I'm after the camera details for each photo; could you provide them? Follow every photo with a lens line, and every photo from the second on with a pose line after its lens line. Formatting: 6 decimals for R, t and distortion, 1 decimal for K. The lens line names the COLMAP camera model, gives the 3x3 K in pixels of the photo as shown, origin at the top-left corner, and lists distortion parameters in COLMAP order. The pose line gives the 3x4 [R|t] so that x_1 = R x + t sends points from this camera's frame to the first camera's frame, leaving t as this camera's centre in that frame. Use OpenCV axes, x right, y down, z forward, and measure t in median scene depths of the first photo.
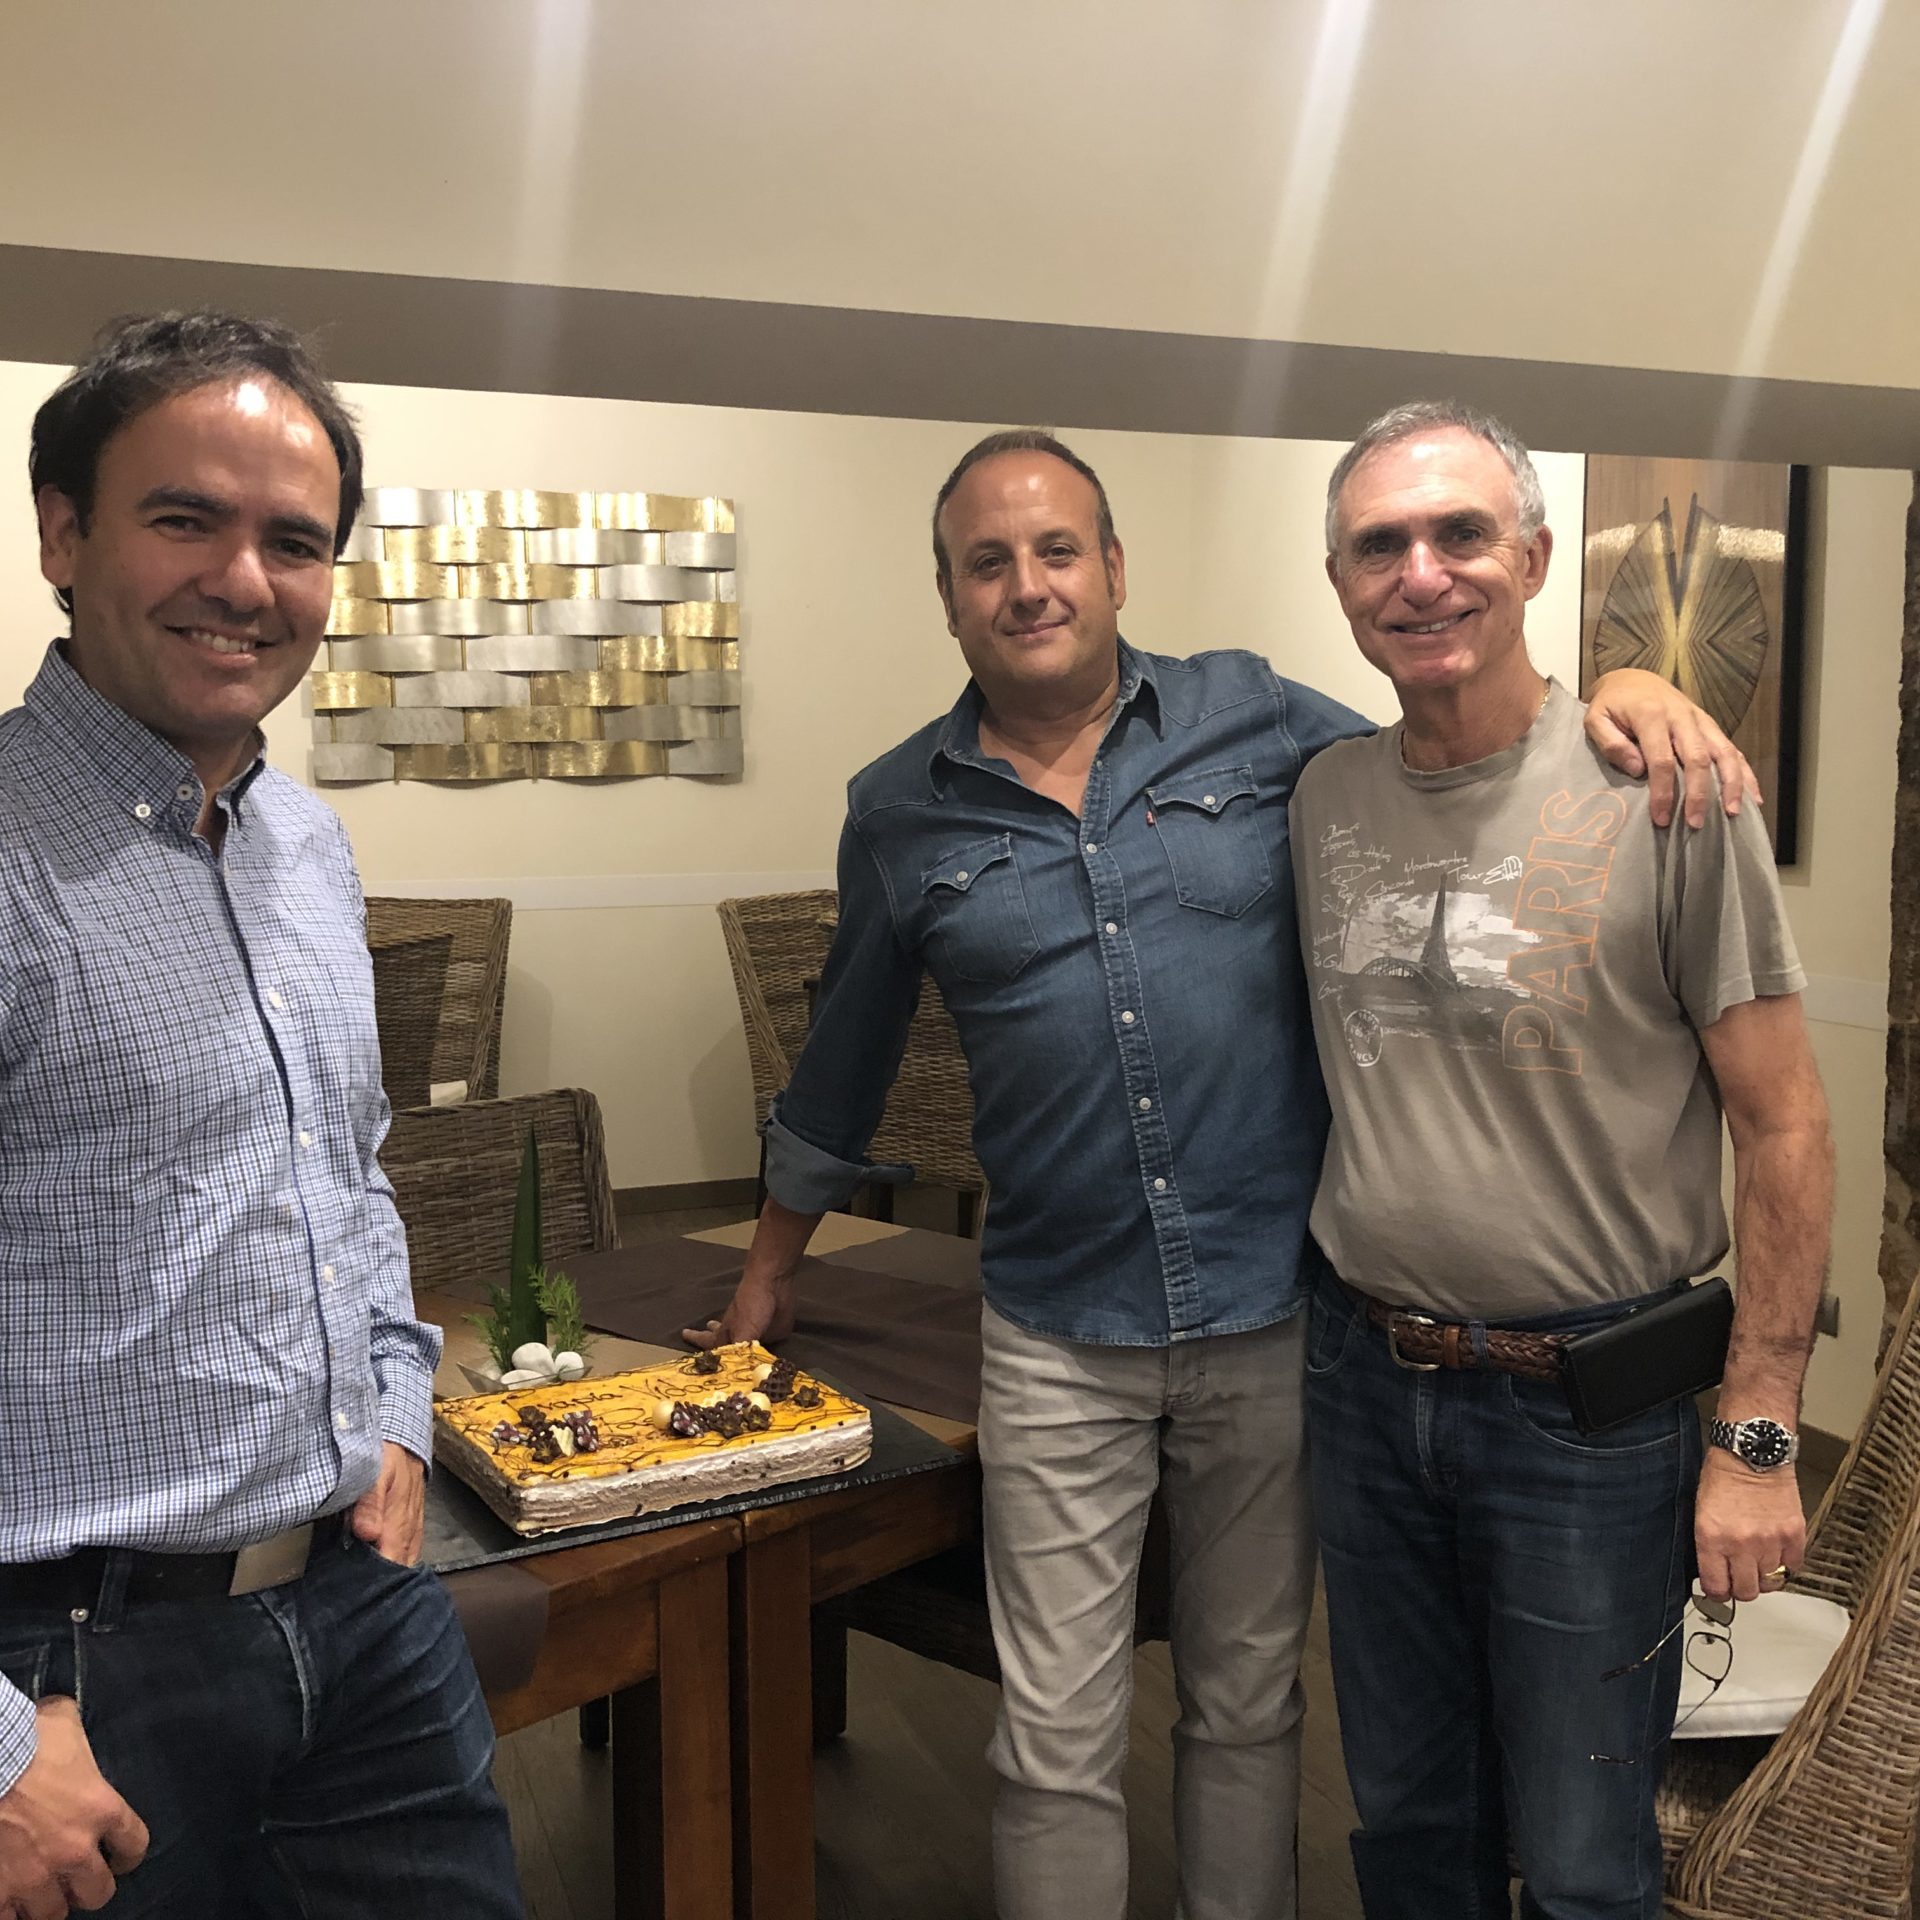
lens RADIAL K [[2135.6, 0, 959.7], [0, 2135.6, 957.2], [0, 0, 1]] dist [0.003626, 0.000000]
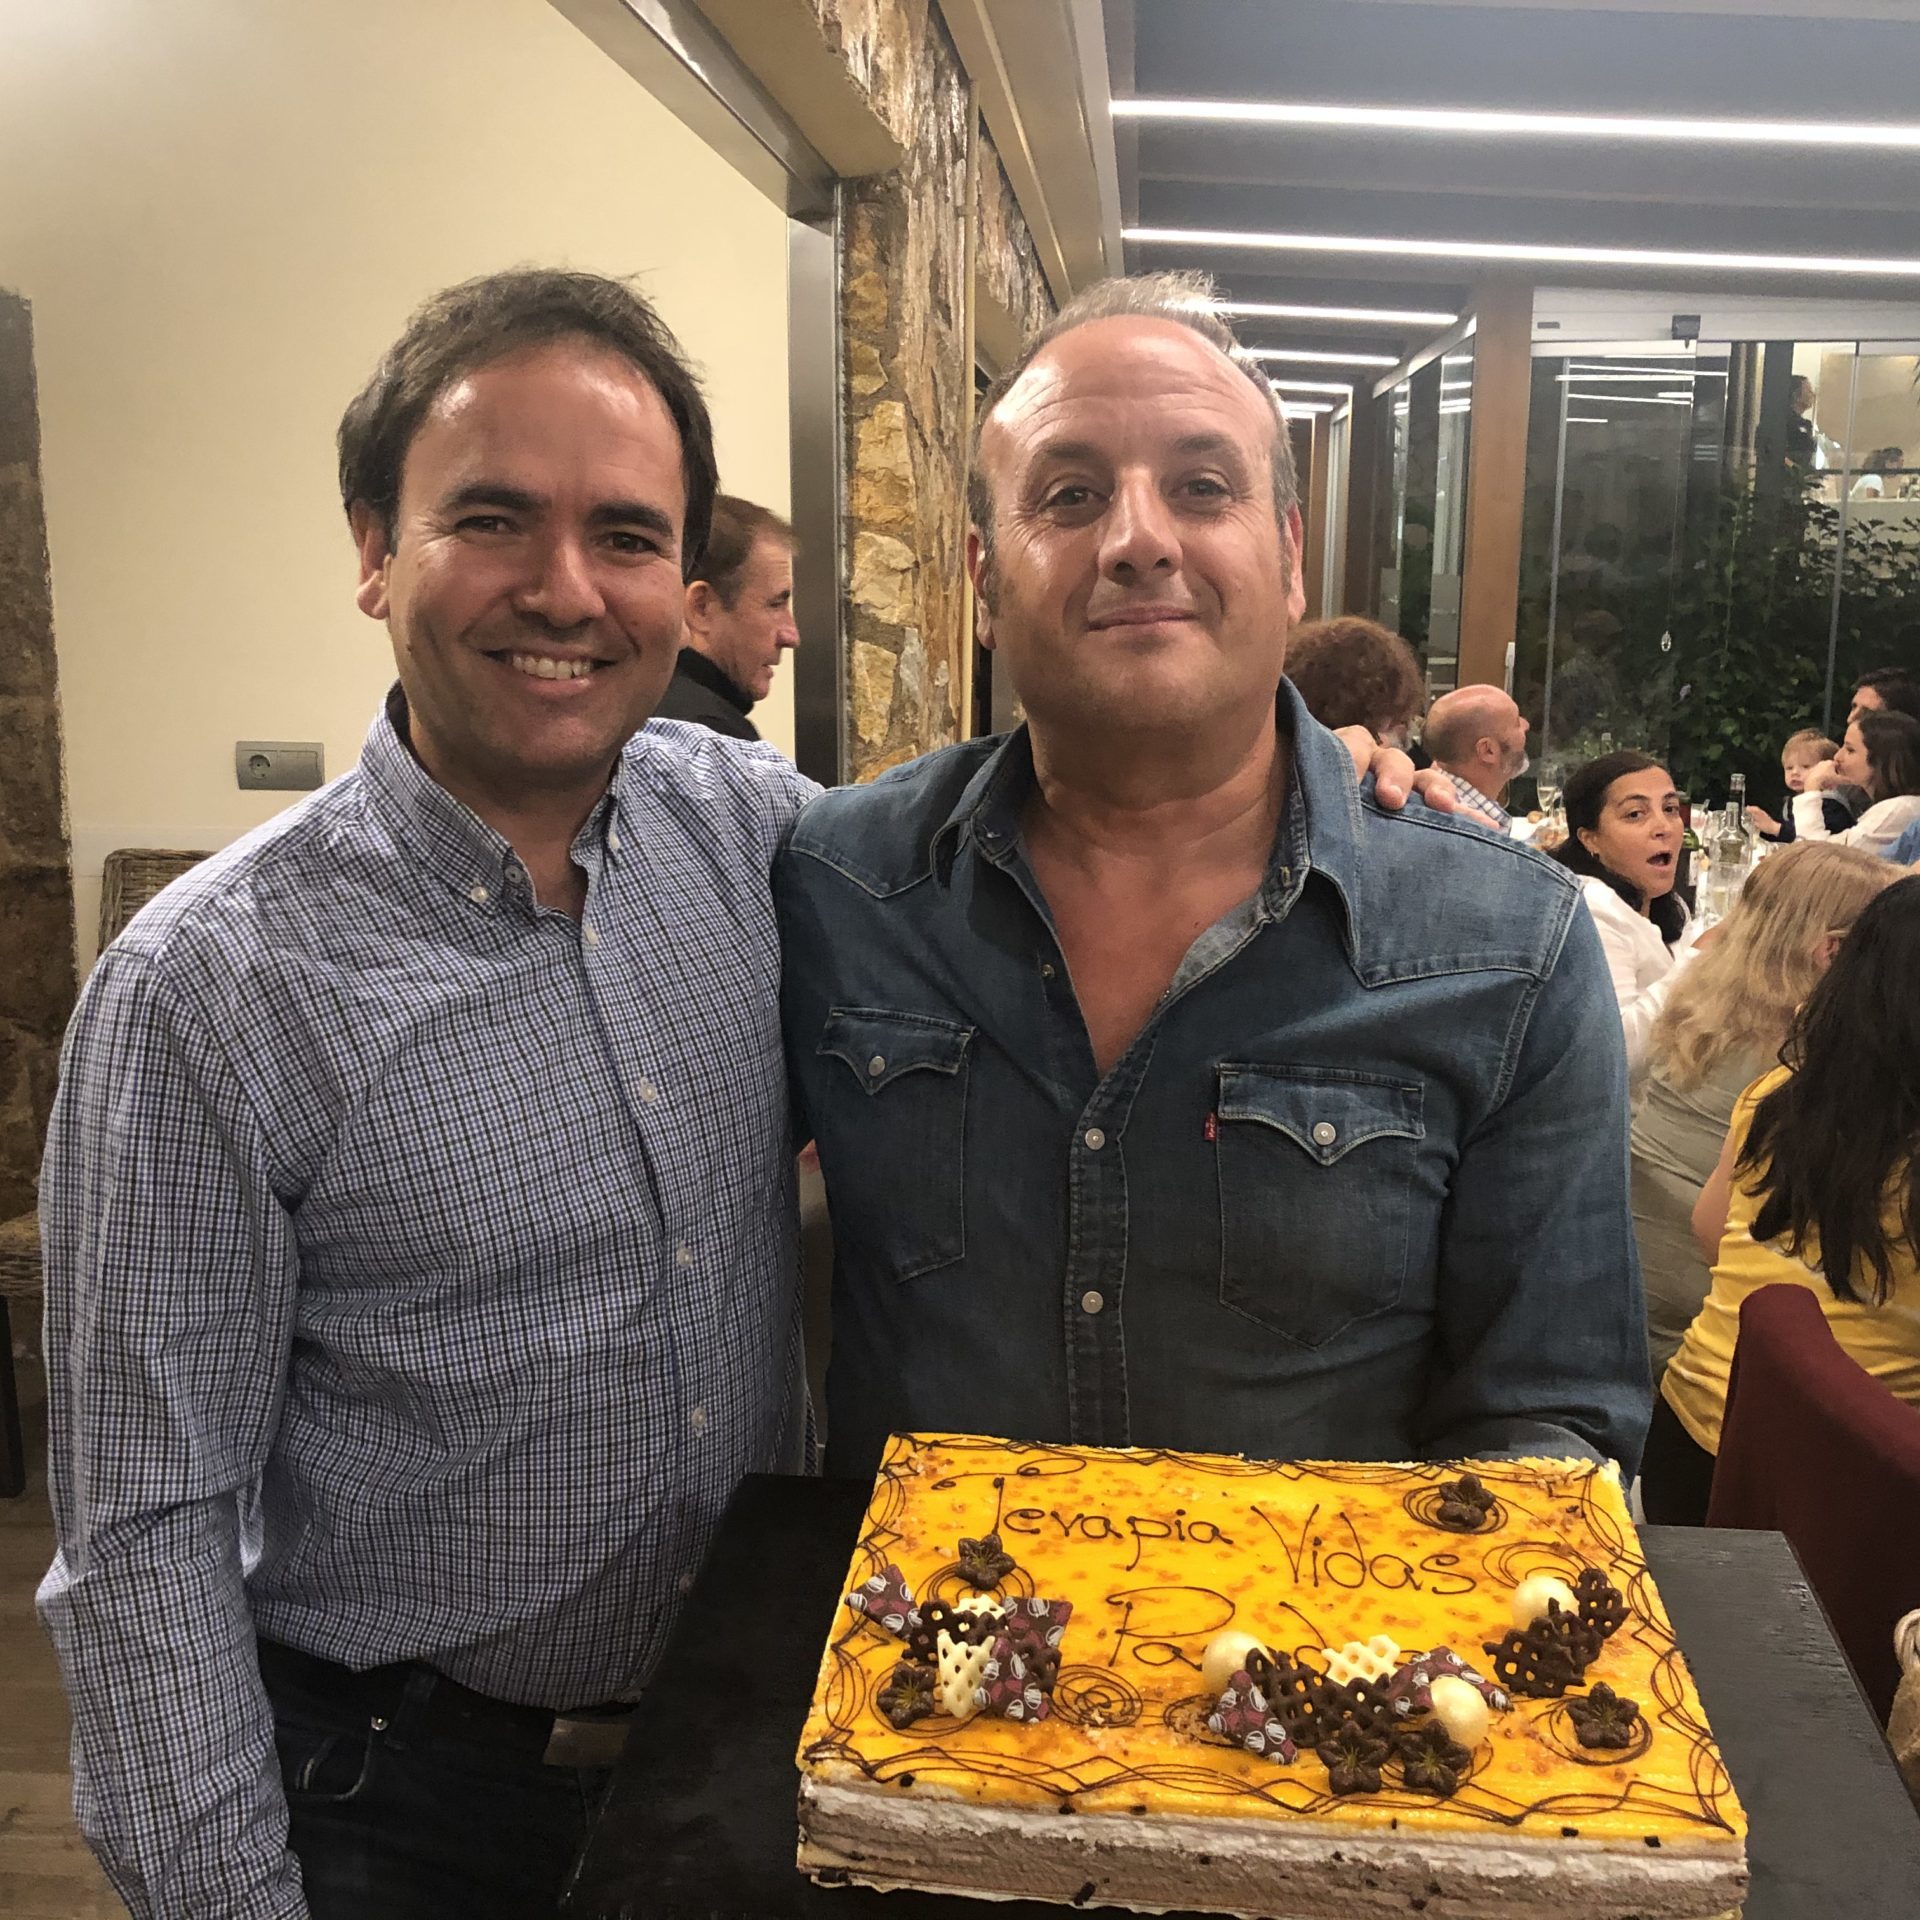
lens RADIAL K [[2135.6, 0, 957.2], [0, 2135.6, 962.8], [0, 0, 1]] dist [0.003626, 0.000000]
pose [[0.804629, 0.177478, -0.566634, 0.034490], [-0.078894, 0.977780, 0.194224, -0.000642], [0.588513, -0.111574, 0.800752, 0.651580]]
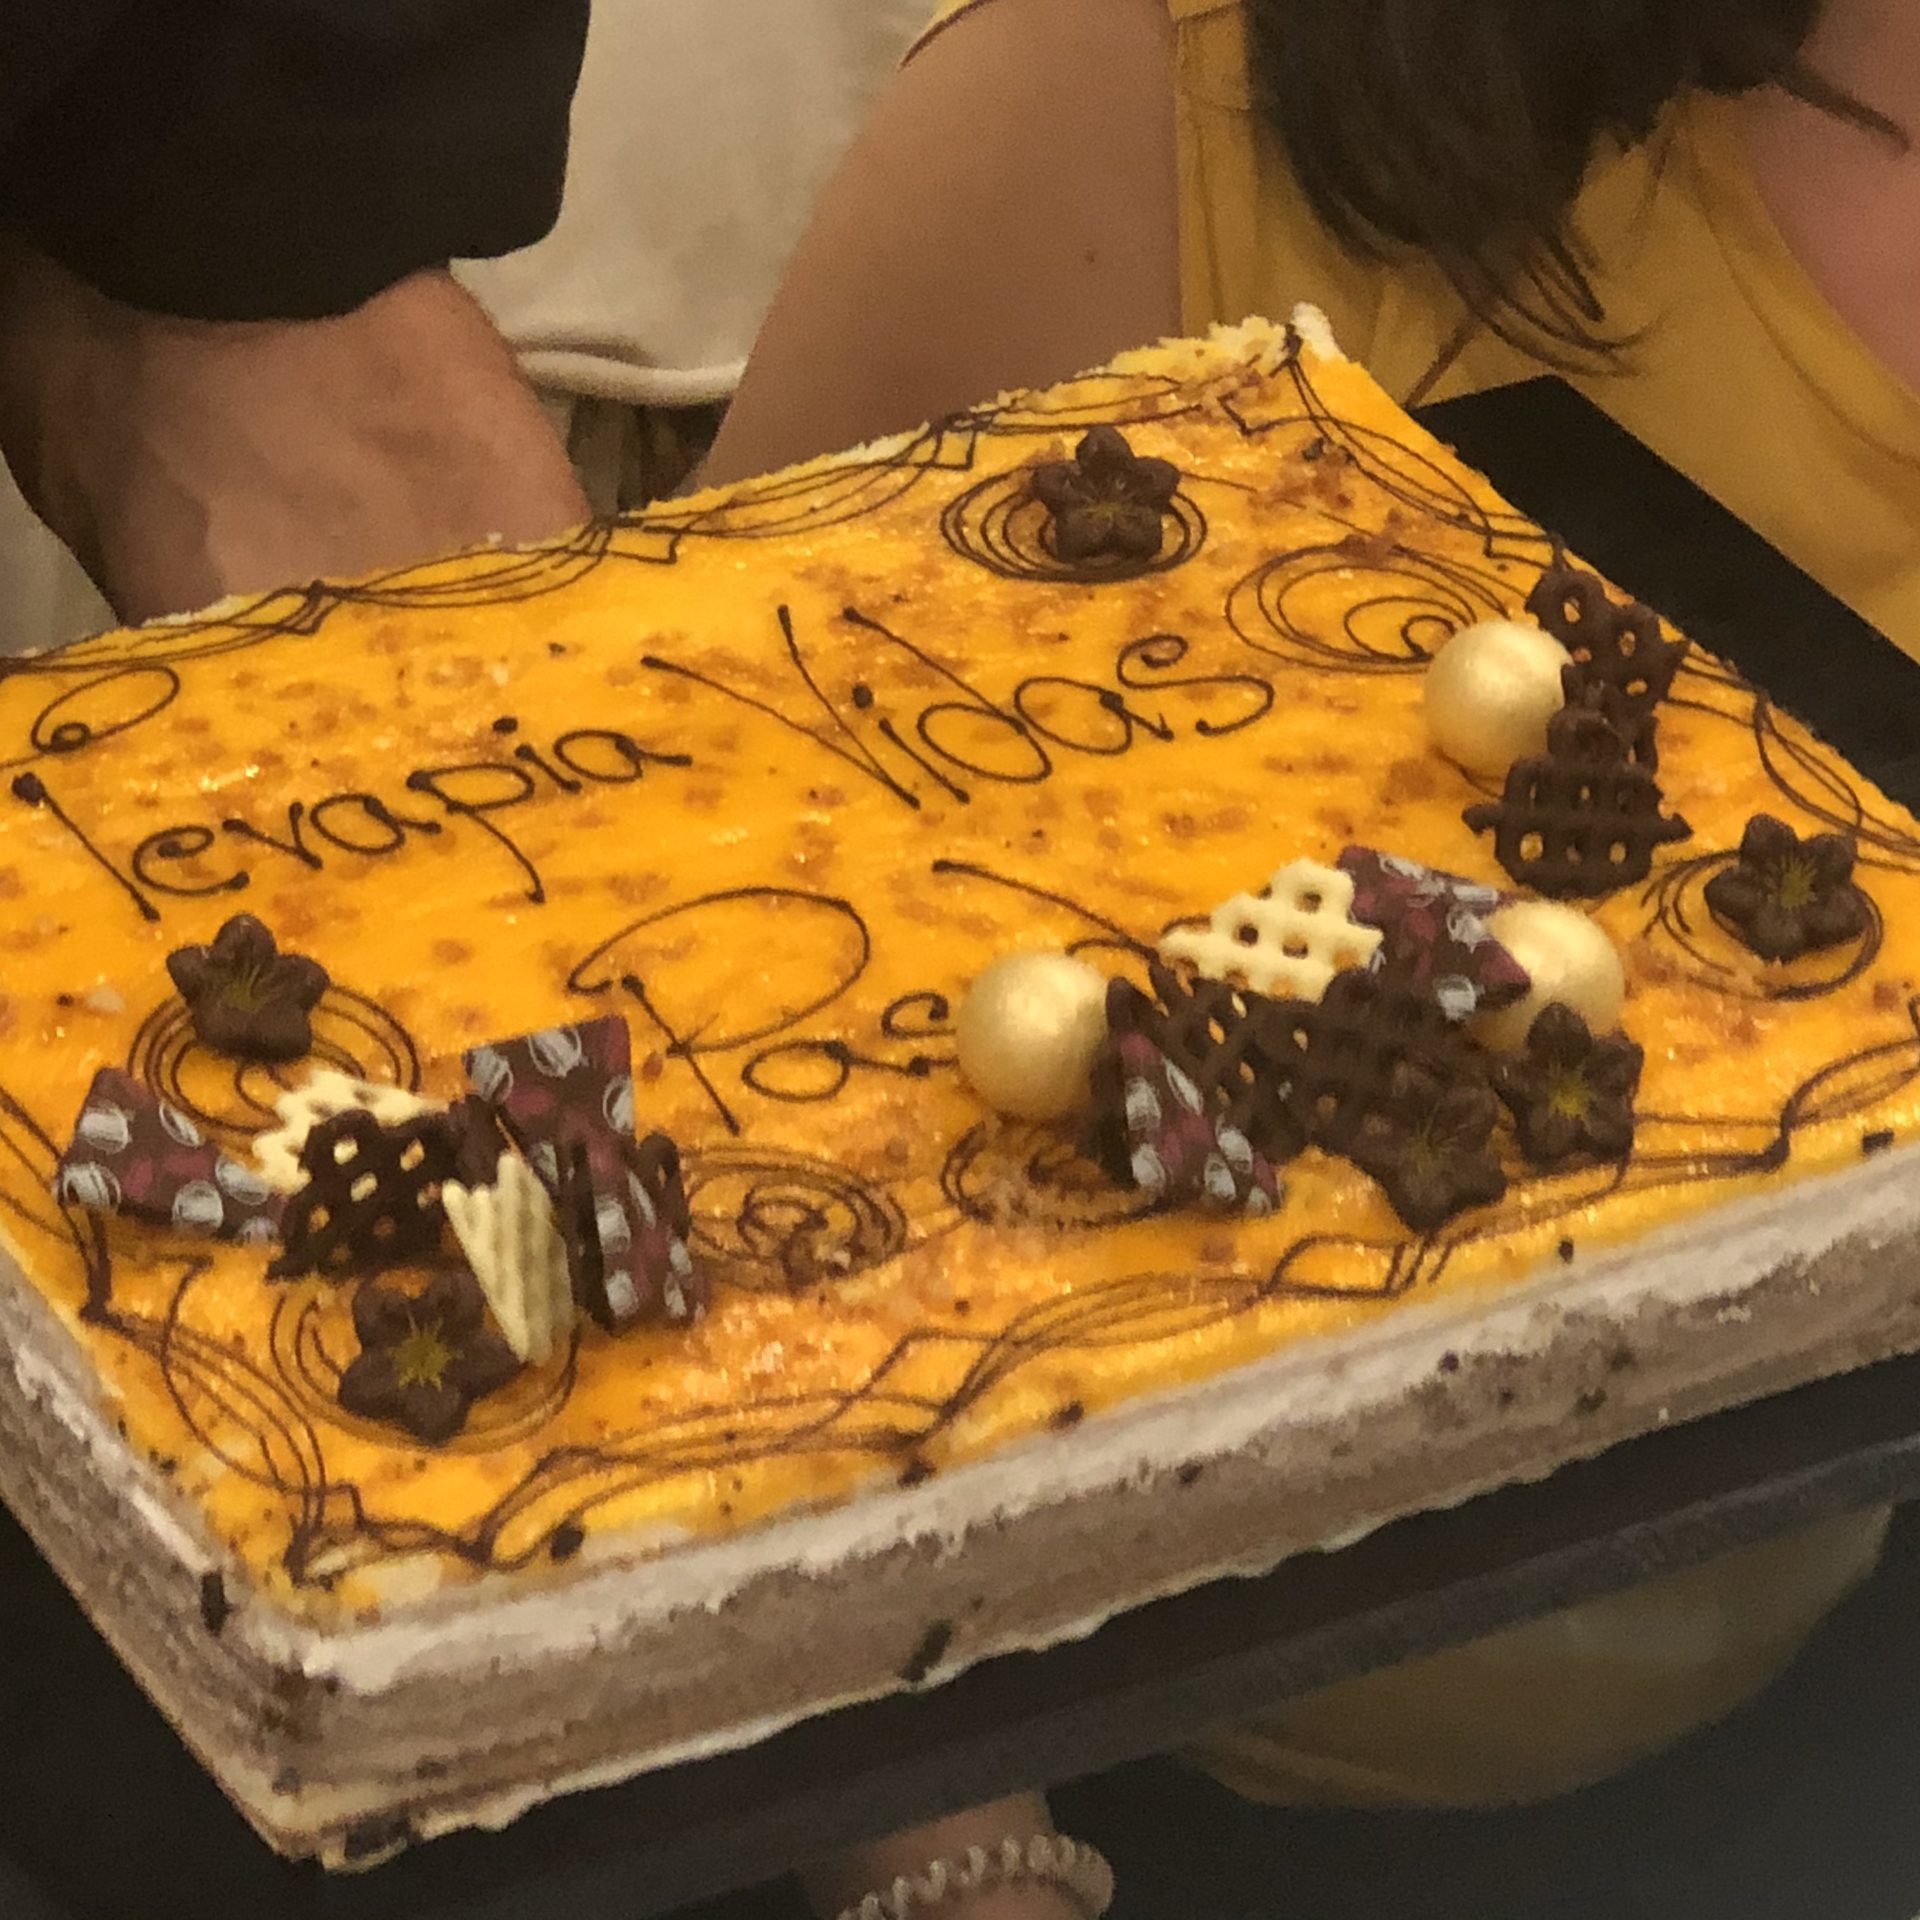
lens RADIAL K [[7506.6, 0, 959.6], [0, 7506.6, 960.8], [0, 0, 1]] dist [-0.095920, 0.000000]
pose [[0.996571, 0.057149, 0.059839, -0.182653], [-0.078067, 0.889097, 0.451012, -0.061765], [-0.027427, -0.454137, 0.890510, 0.475242]]
